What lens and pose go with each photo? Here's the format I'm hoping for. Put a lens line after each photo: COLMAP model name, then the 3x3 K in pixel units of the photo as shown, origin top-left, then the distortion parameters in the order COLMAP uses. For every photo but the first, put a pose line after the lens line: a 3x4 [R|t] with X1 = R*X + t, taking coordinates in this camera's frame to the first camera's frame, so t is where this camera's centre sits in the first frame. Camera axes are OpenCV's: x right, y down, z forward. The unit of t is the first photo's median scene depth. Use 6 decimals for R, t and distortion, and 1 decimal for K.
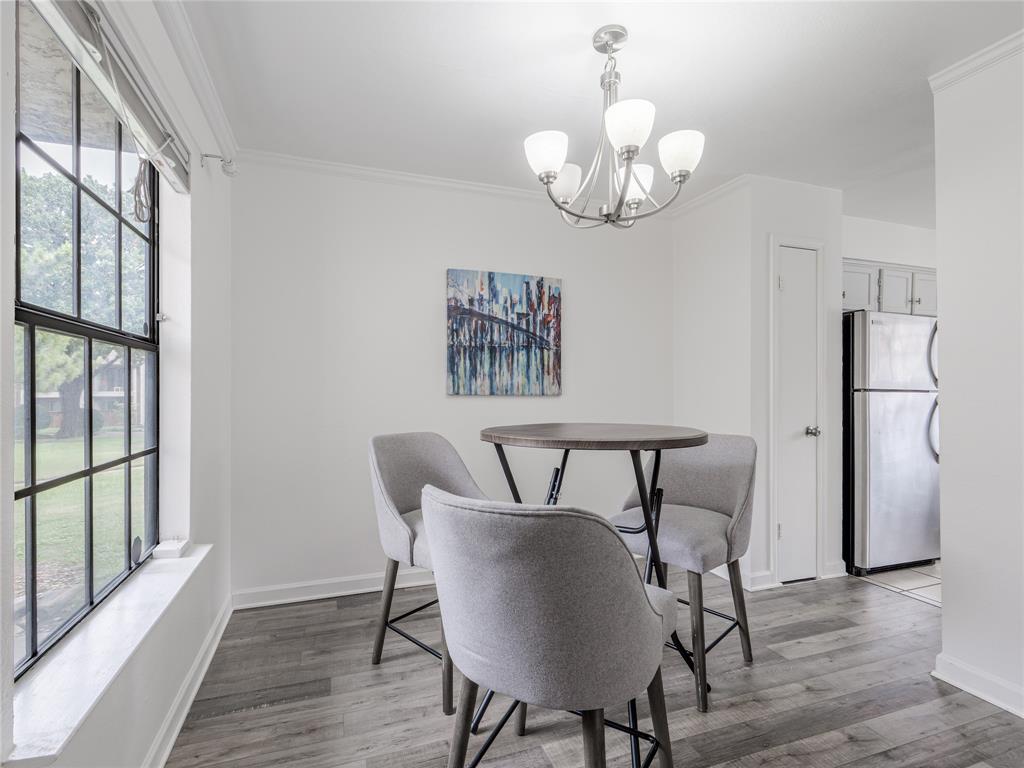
lens RADIAL K [[490.7, 0, 508.3], [0, 490.7, 393.8], [0, 0, 1]] dist [0.000353, -0.000231]
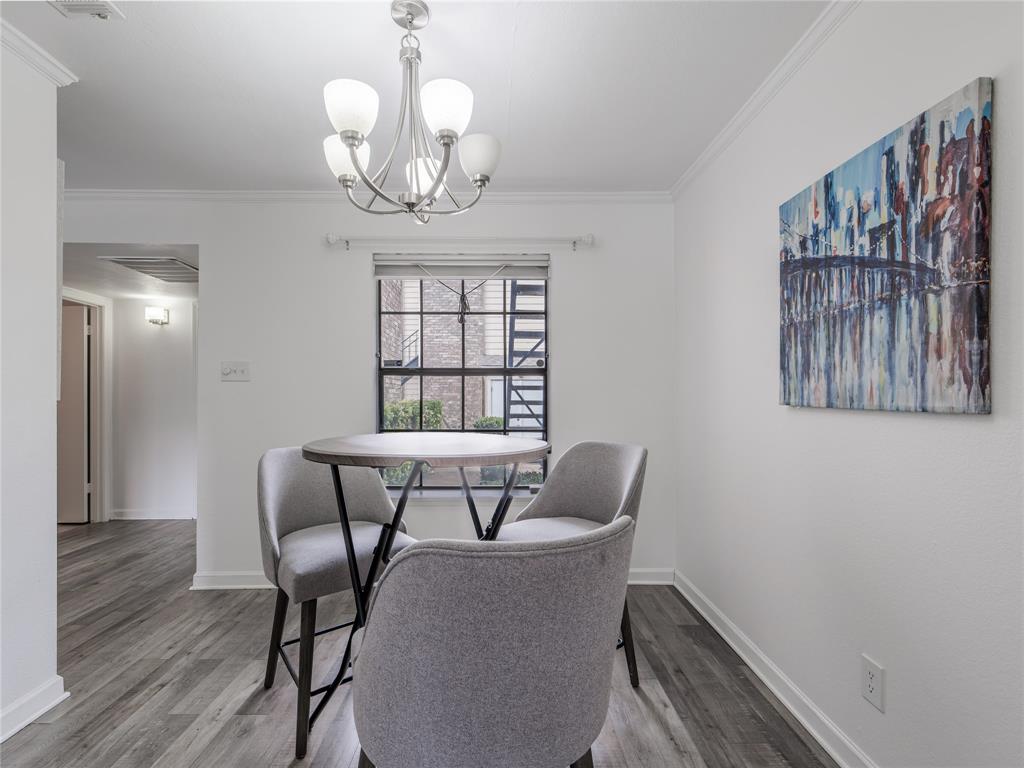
lens RADIAL K [[490.7, 0, 508.3], [0, 490.7, 393.8], [0, 0, 1]] dist [0.000353, -0.000231]
pose [[-0.316838, -0.002551, -0.948476, 0.562861], [-0.000482, 0.999997, -0.002528, -0.010647], [0.948480, -0.000344, -0.316838, 0.828162]]
